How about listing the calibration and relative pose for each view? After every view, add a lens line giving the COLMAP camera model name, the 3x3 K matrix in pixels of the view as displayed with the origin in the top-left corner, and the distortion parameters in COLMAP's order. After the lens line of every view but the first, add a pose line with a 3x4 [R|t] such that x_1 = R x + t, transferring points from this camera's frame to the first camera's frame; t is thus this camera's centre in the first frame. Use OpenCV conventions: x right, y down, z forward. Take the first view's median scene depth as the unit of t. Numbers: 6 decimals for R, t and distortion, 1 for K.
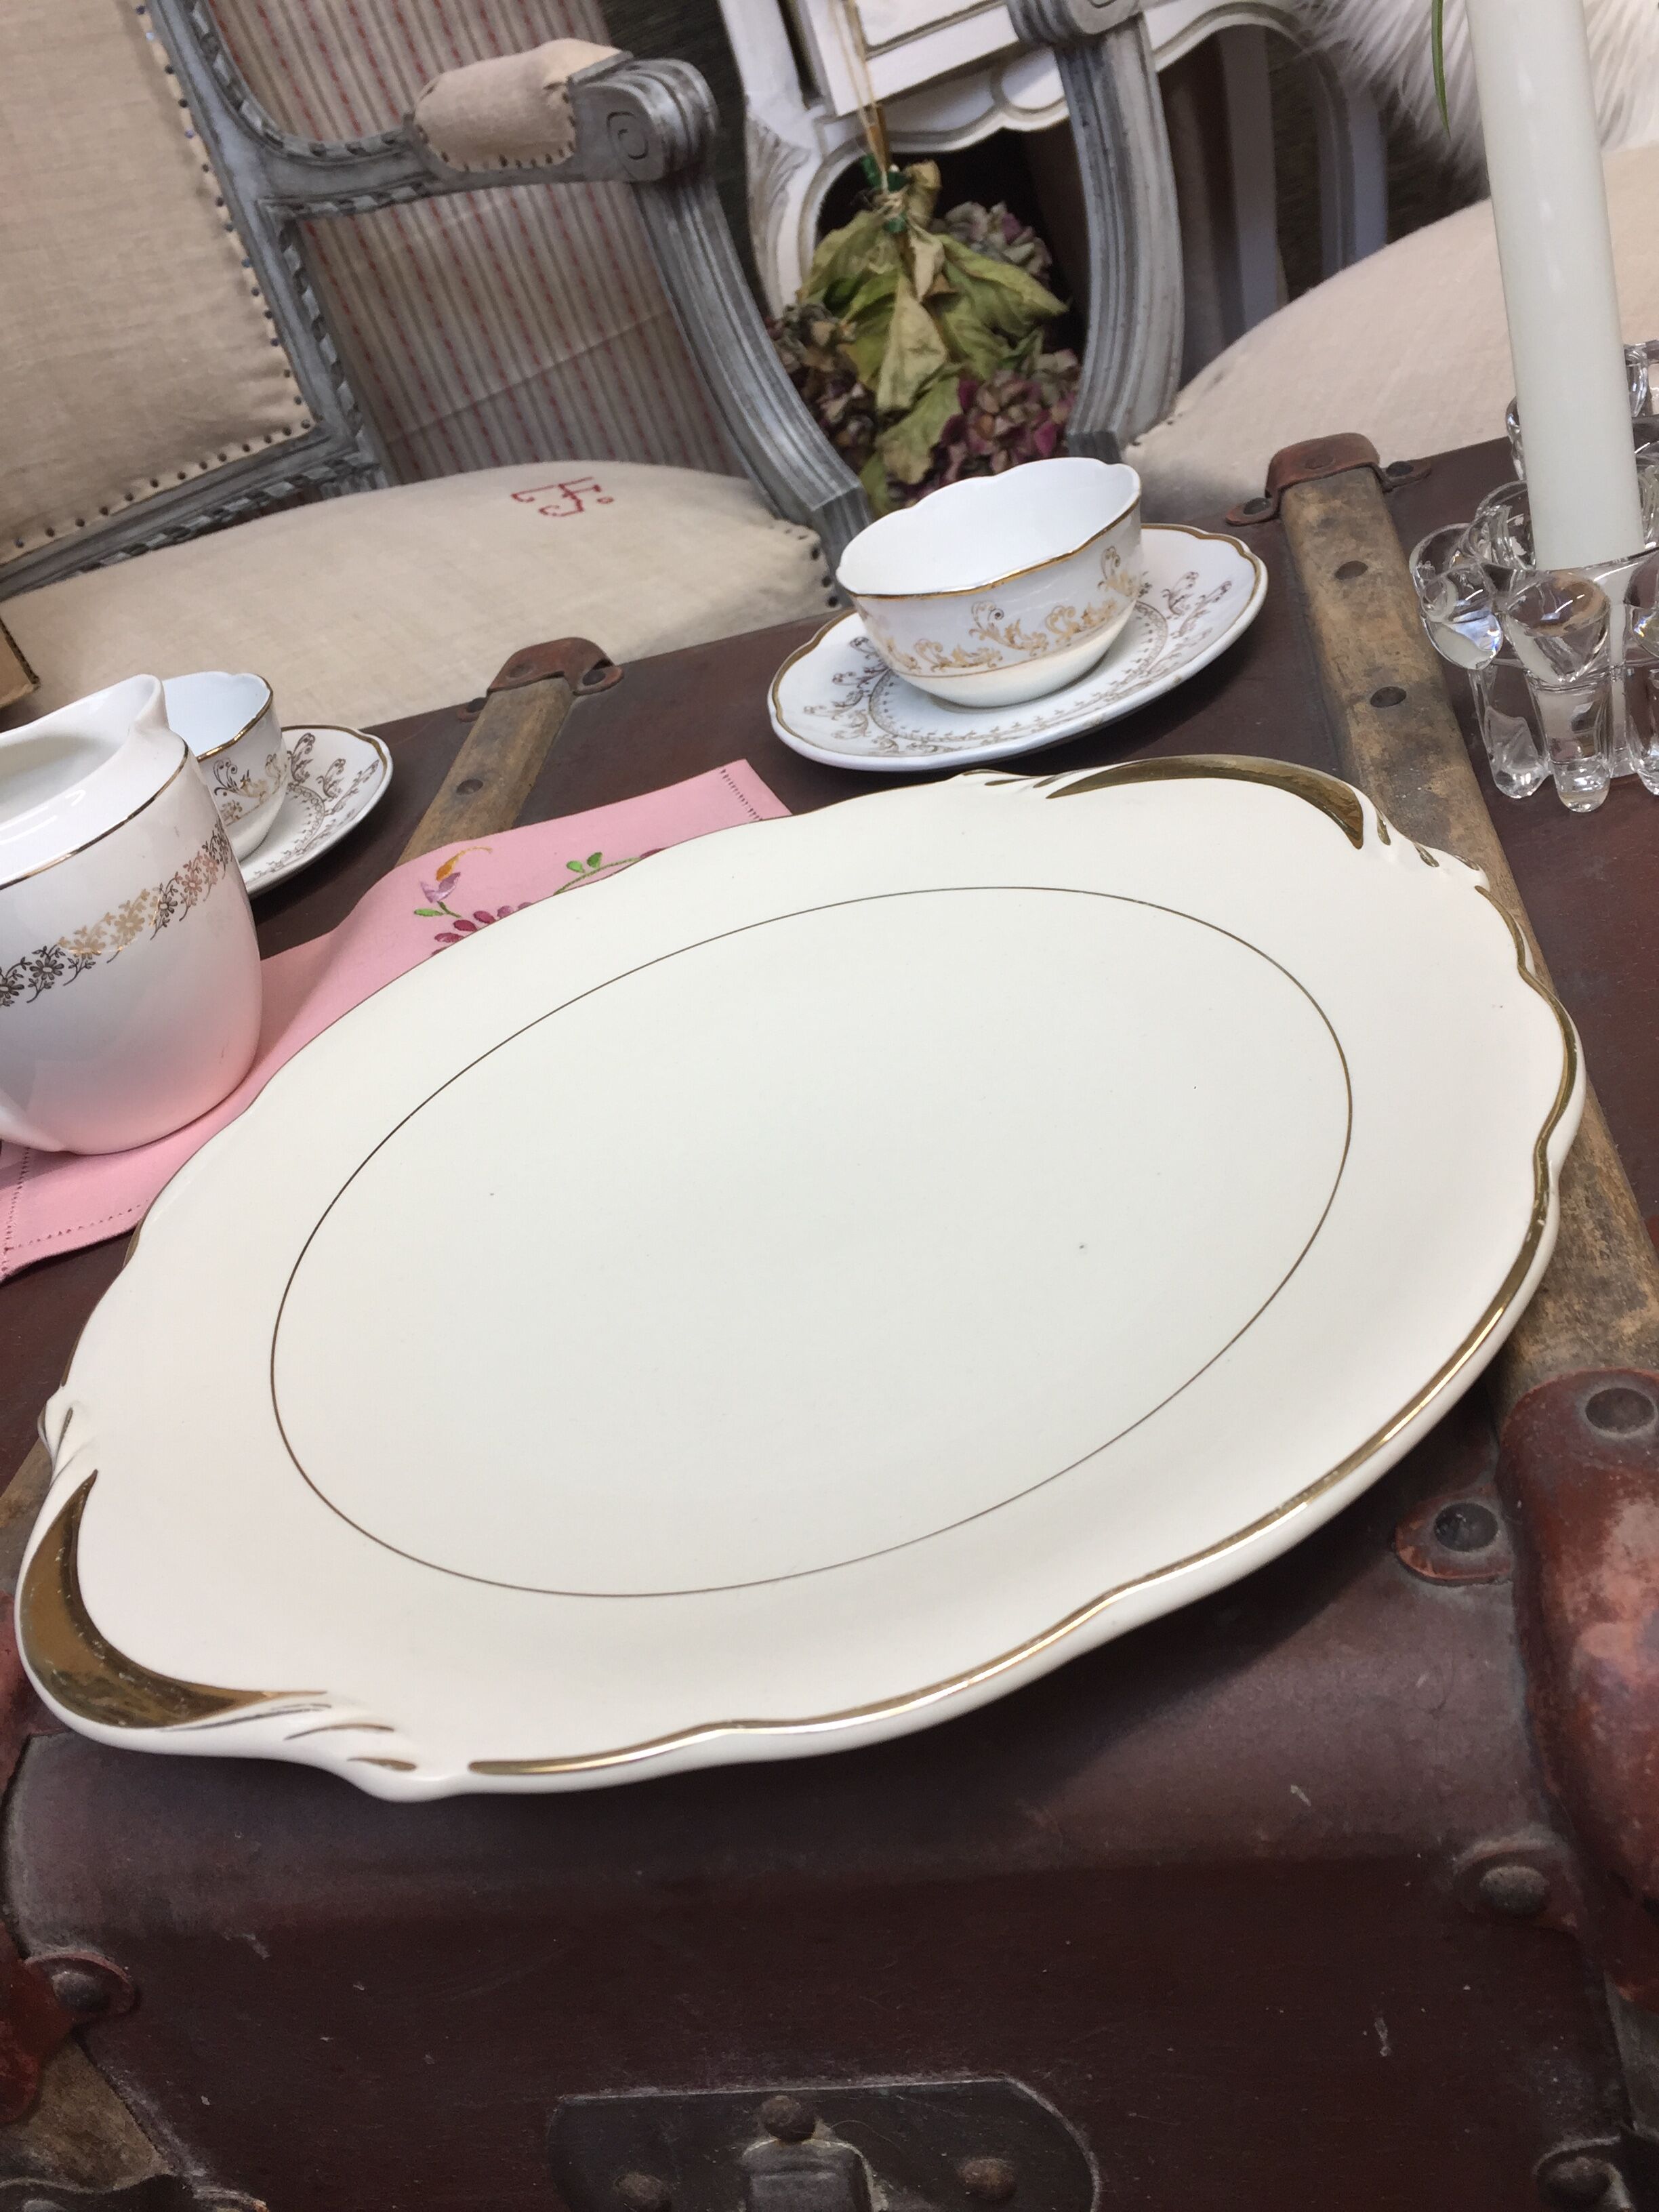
lens RADIAL K [[1978.0, 0, 829.5], [0, 1978.0, 1106.0], [0, 0, 1]] dist [0.123669, -0.163899]
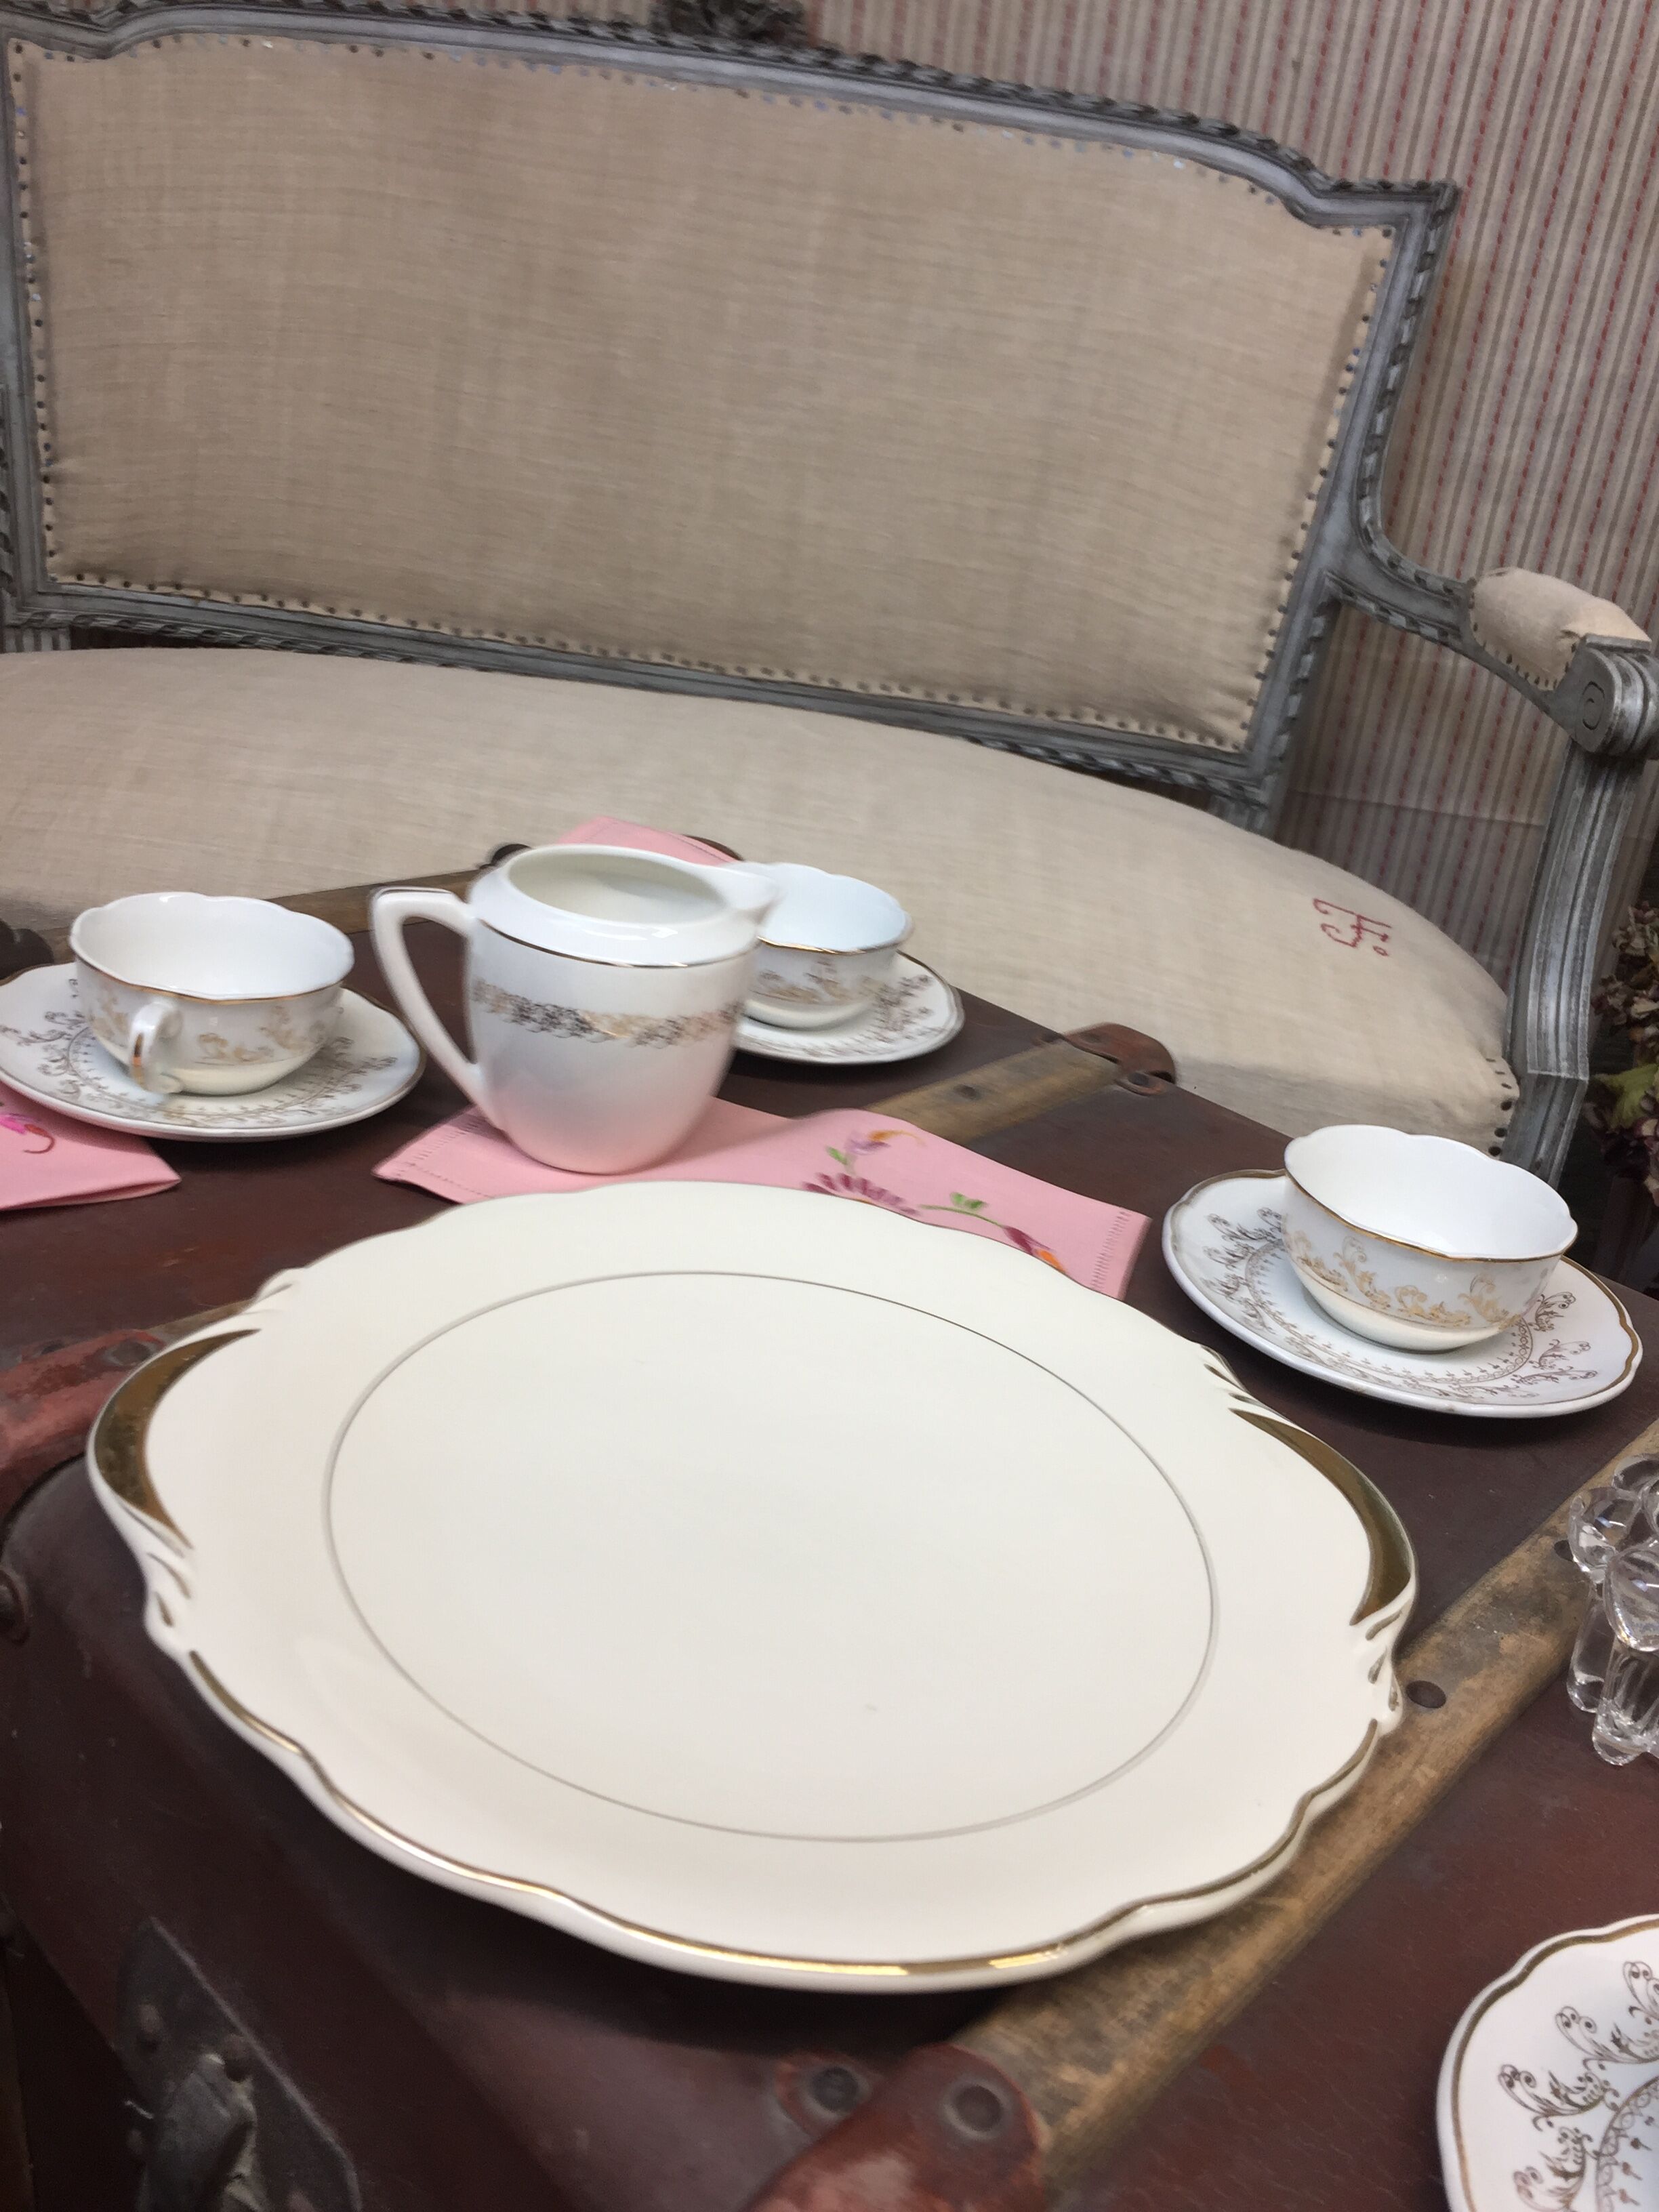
lens RADIAL K [[1978.0, 0, 829.5], [0, 1978.0, 1106.0], [0, 0, 1]] dist [0.123669, -0.163899]
pose [[0.722602, 0.593455, -0.354482, 0.103661], [-0.630063, 0.776390, 0.015425, -0.069431], [0.284371, 0.212200, 0.934936, -0.066863]]
